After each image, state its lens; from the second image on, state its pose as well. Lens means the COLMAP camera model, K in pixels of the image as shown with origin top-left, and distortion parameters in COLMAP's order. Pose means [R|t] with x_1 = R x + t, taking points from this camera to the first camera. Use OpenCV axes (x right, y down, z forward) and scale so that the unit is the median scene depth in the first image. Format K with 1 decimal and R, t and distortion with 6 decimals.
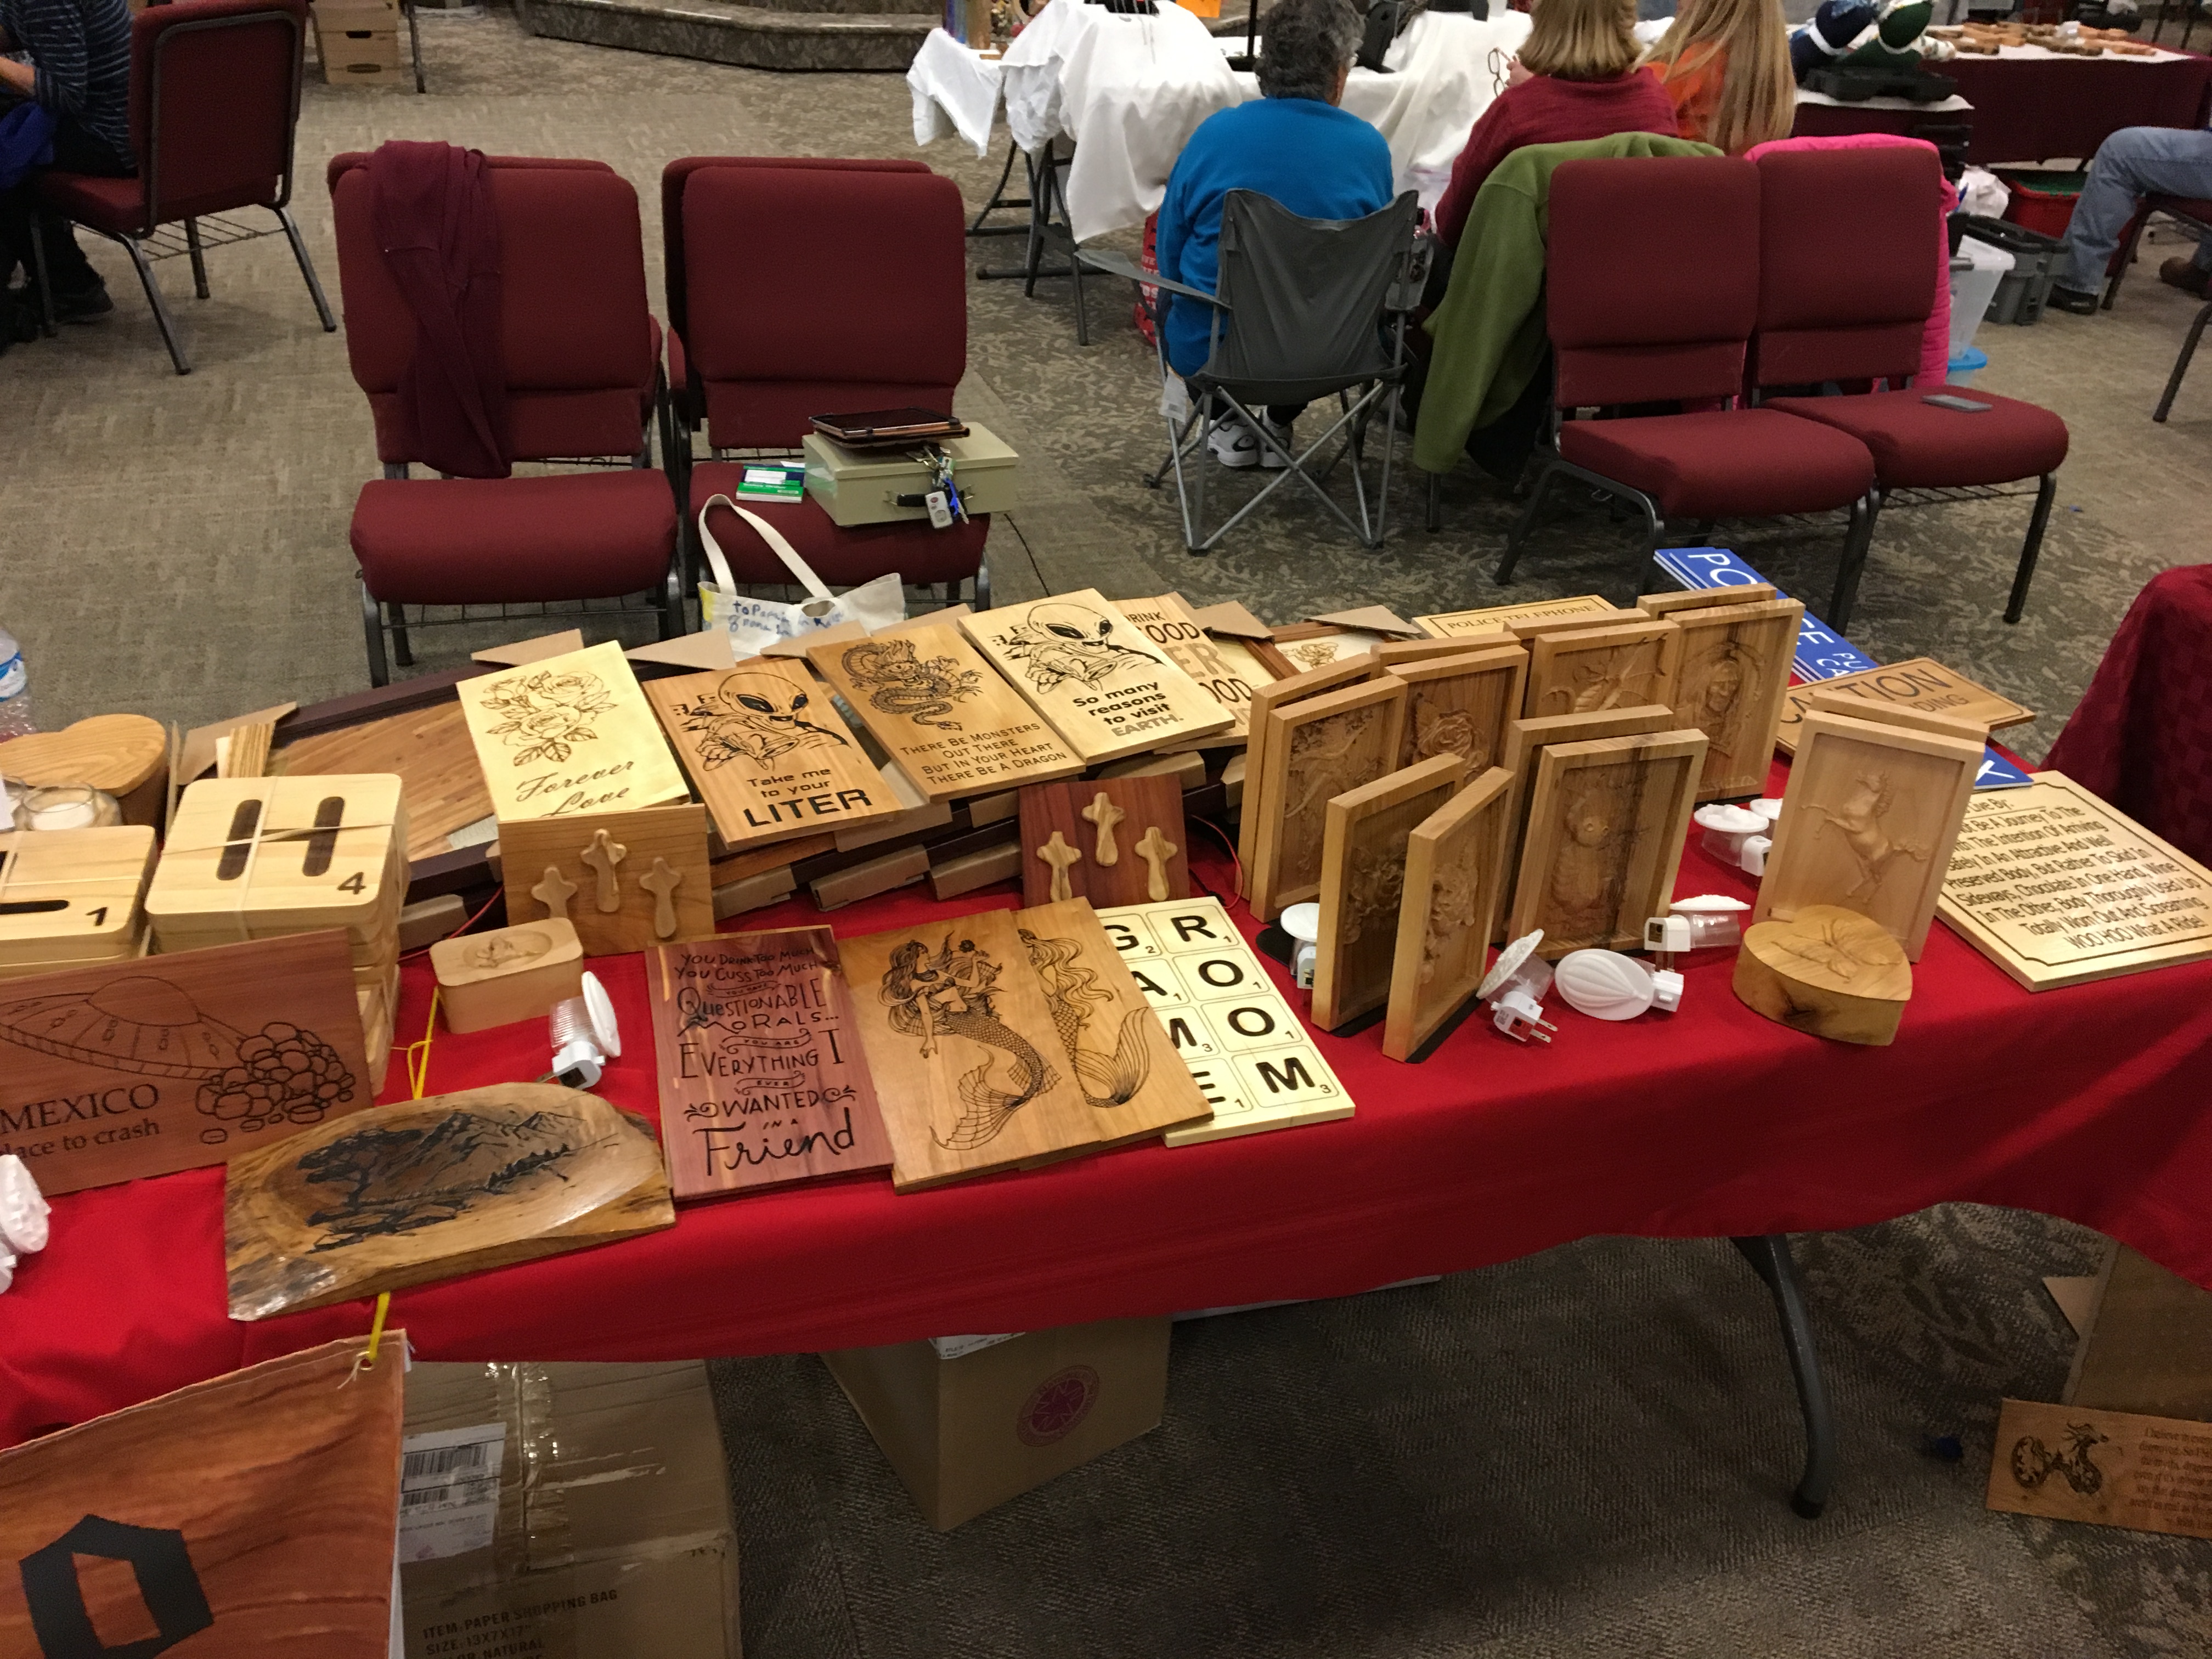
lens RADIAL K [[1854.3, 0, 1105.5], [0, 1854.3, 849.0], [0, 0, 1]] dist [0.081681, -0.116075]
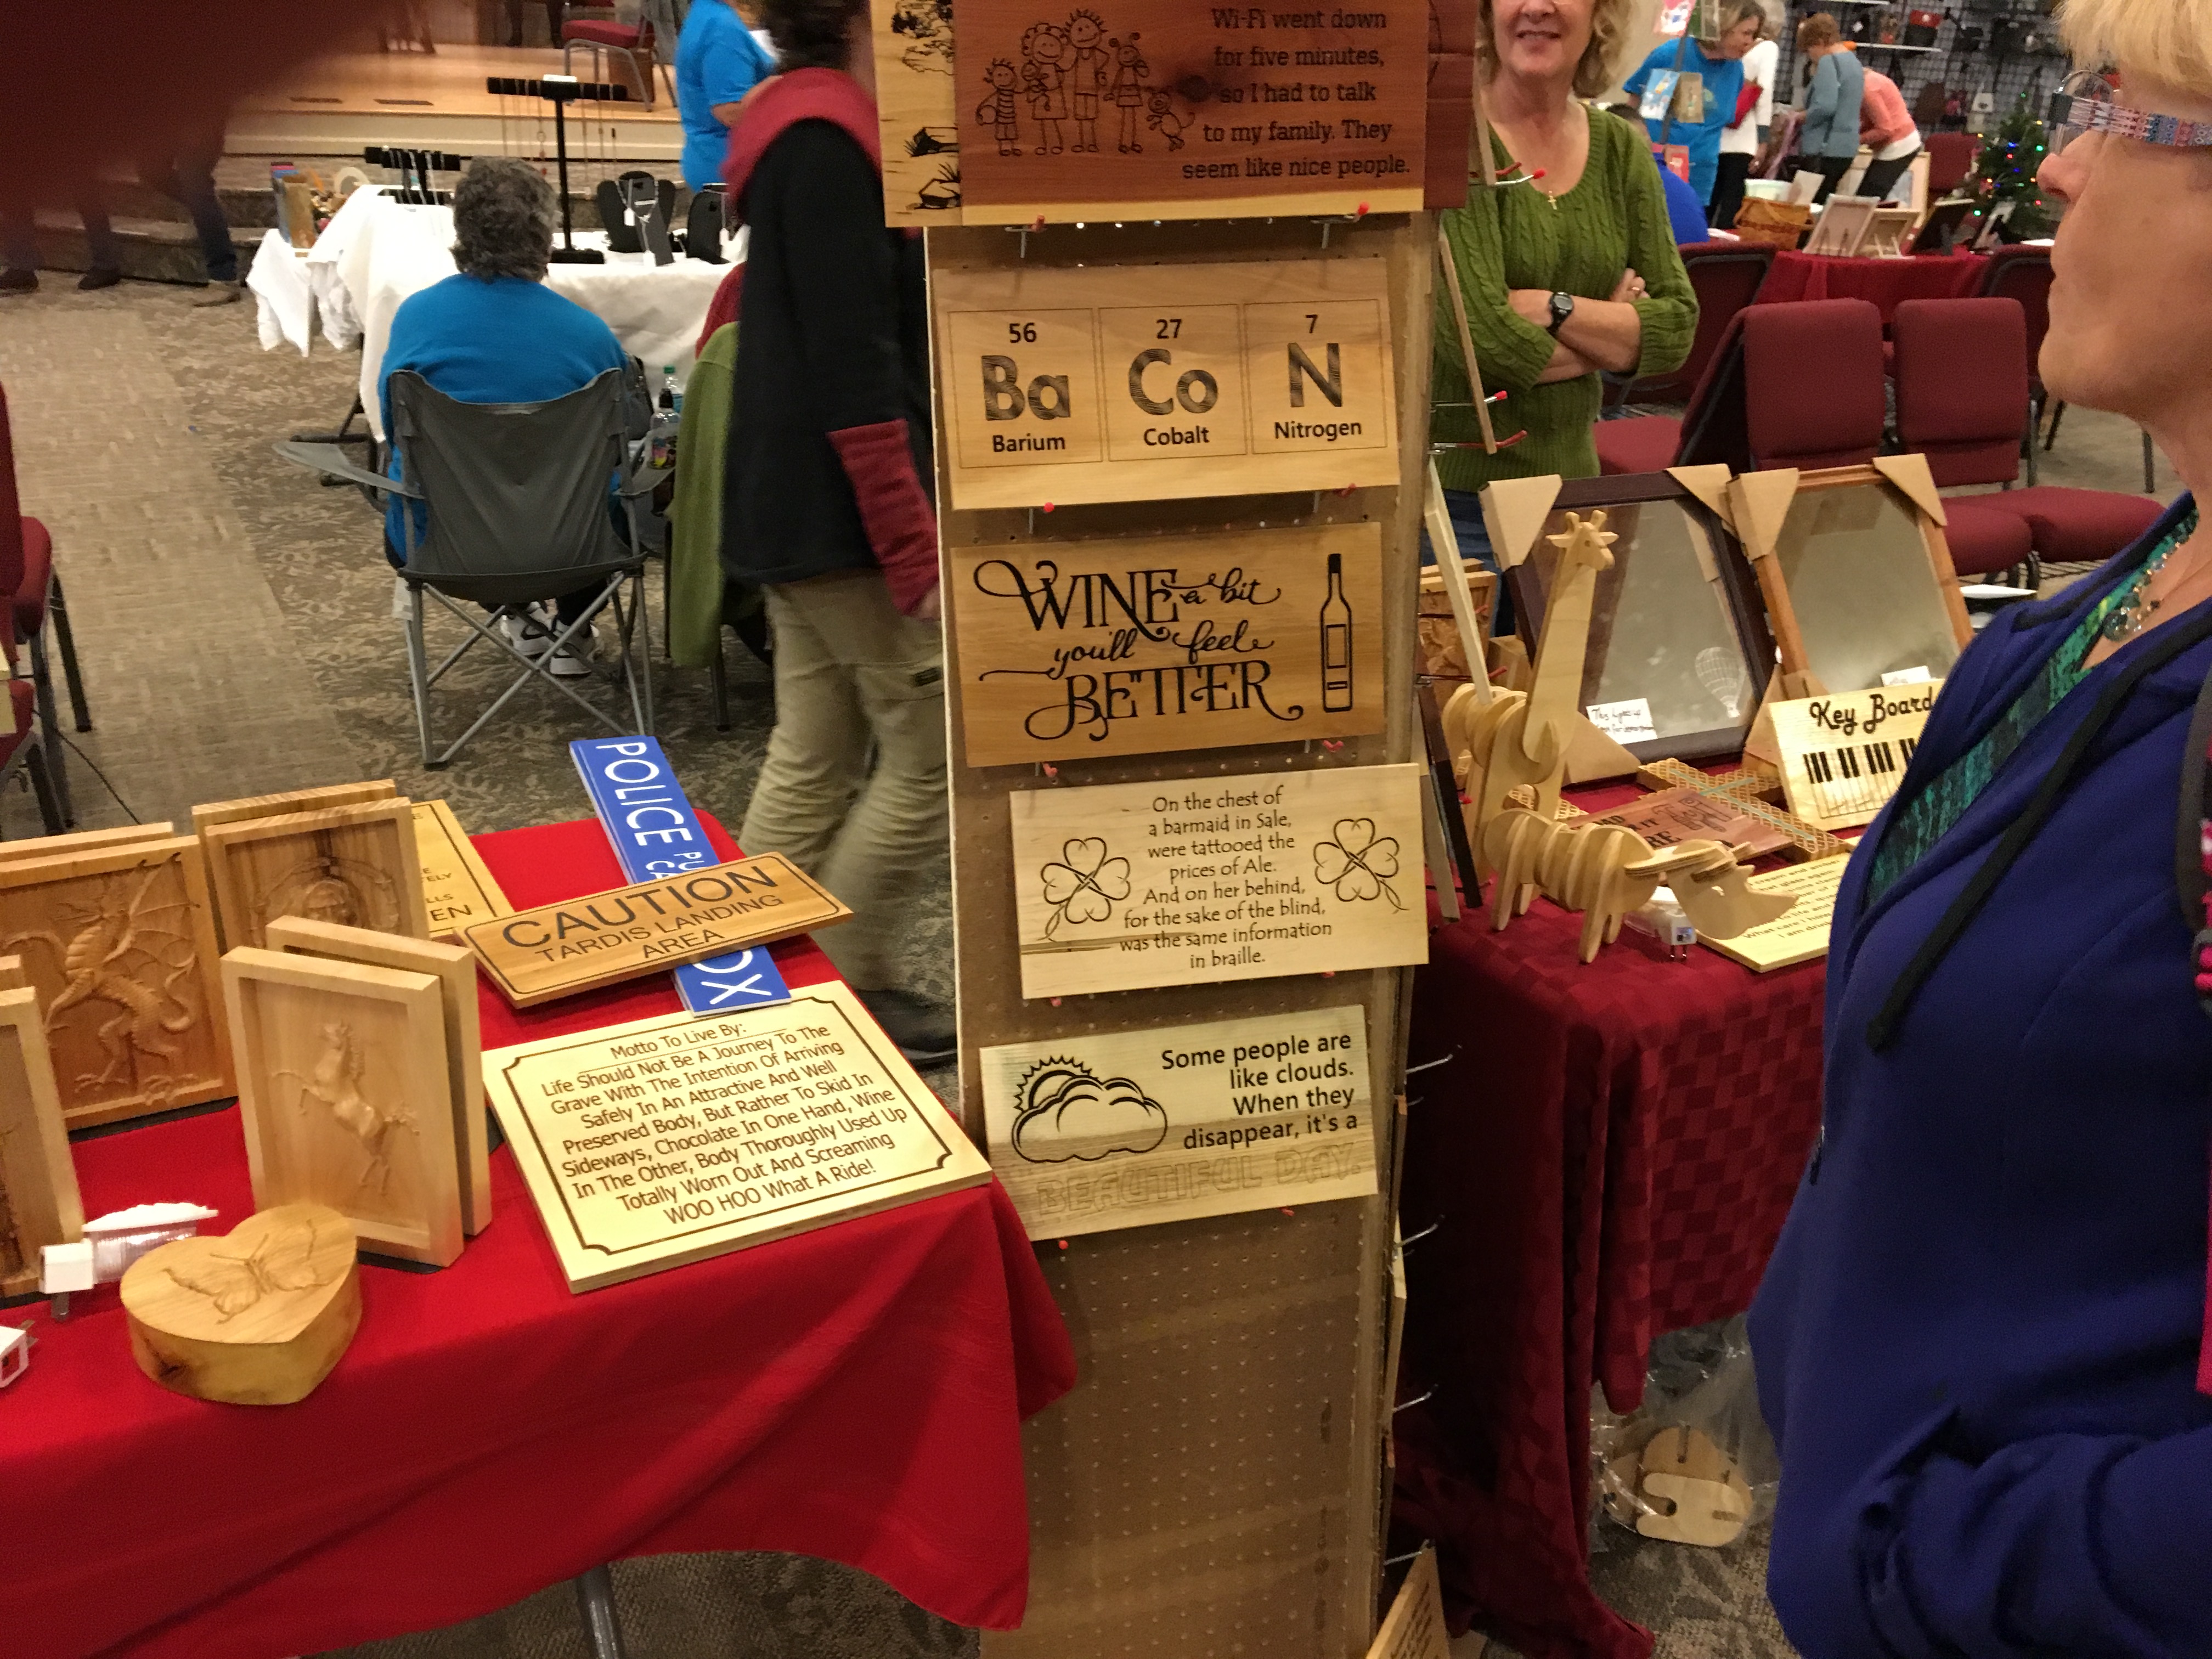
lens RADIAL K [[1873.6, 0, 1105.9], [0, 1873.6, 815.7], [0, 0, 1]] dist [0.082974, -0.125086]
pose [[0.985312, -0.063790, 0.158402, 0.220736], [0.083135, 0.989448, -0.118664, -0.002493], [-0.149161, 0.130090, 0.980218, 0.070678]]
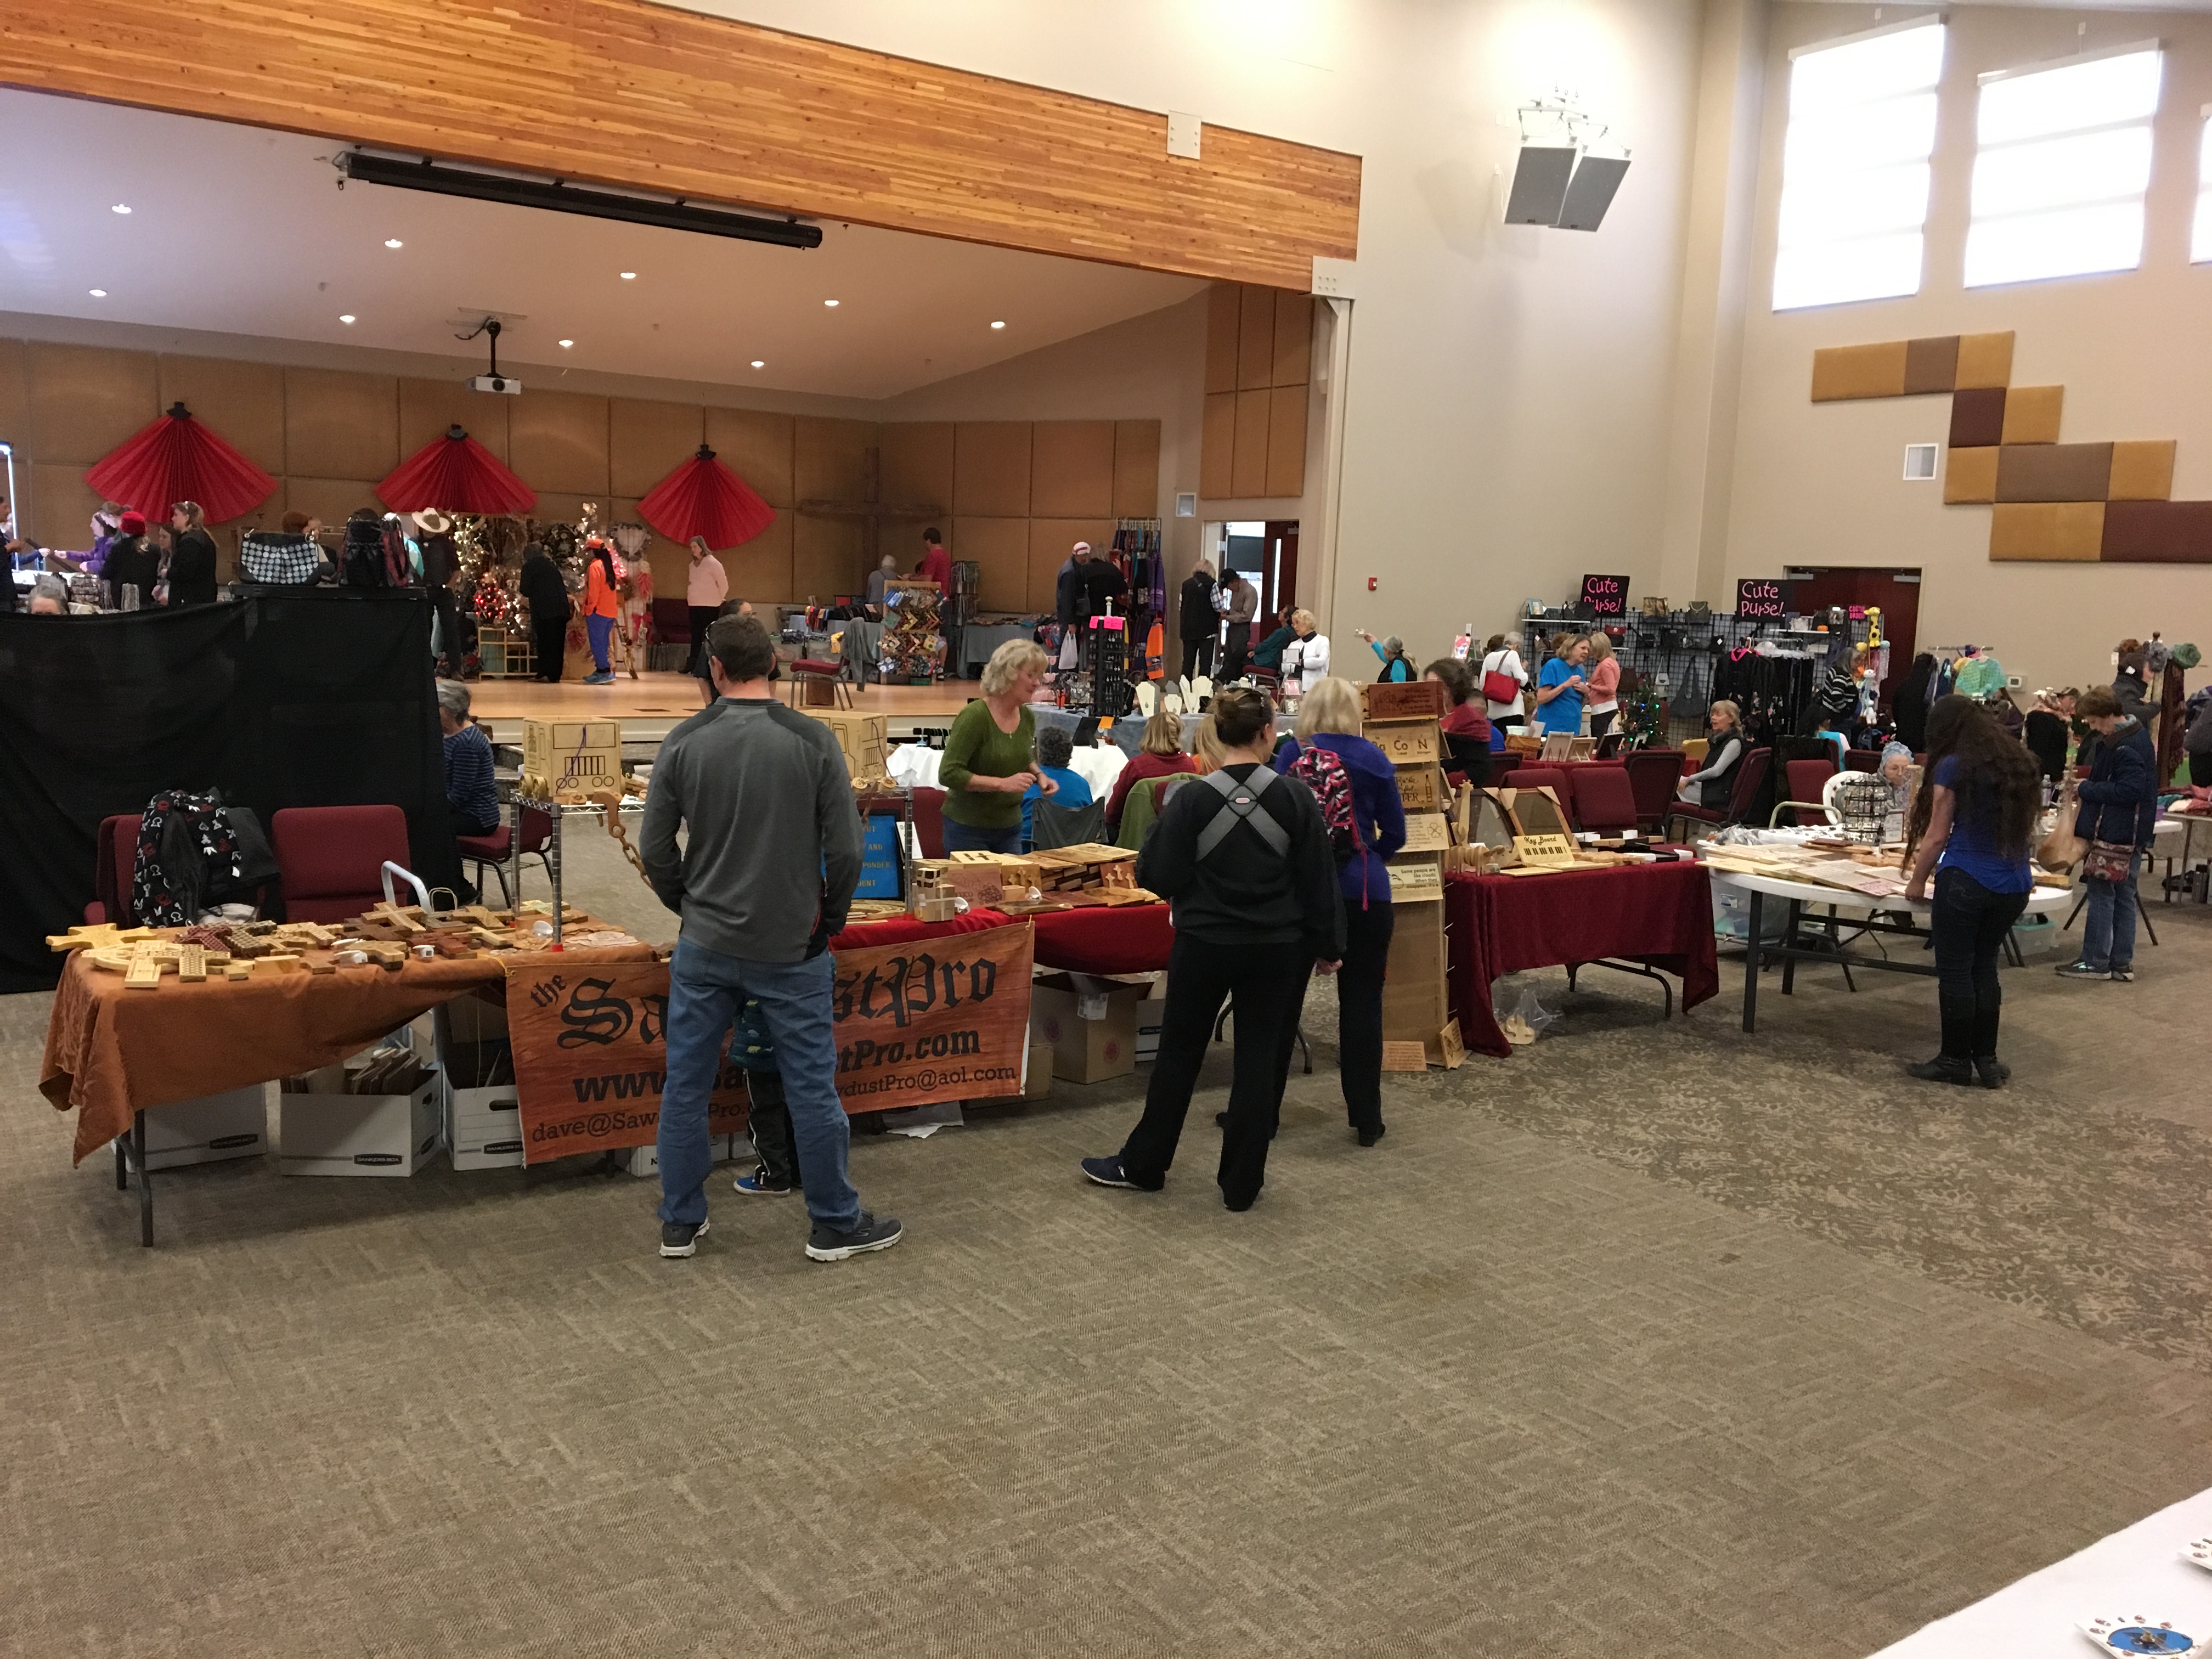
lens RADIAL K [[1873.6, 0, 1105.9], [0, 1873.6, 815.7], [0, 0, 1]] dist [0.082974, -0.125086]
pose [[0.965364, -0.049937, 0.256084, -0.438272], [0.150228, 0.908870, -0.389084, 0.600206], [-0.213317, 0.414079, 0.884892, -1.125294]]
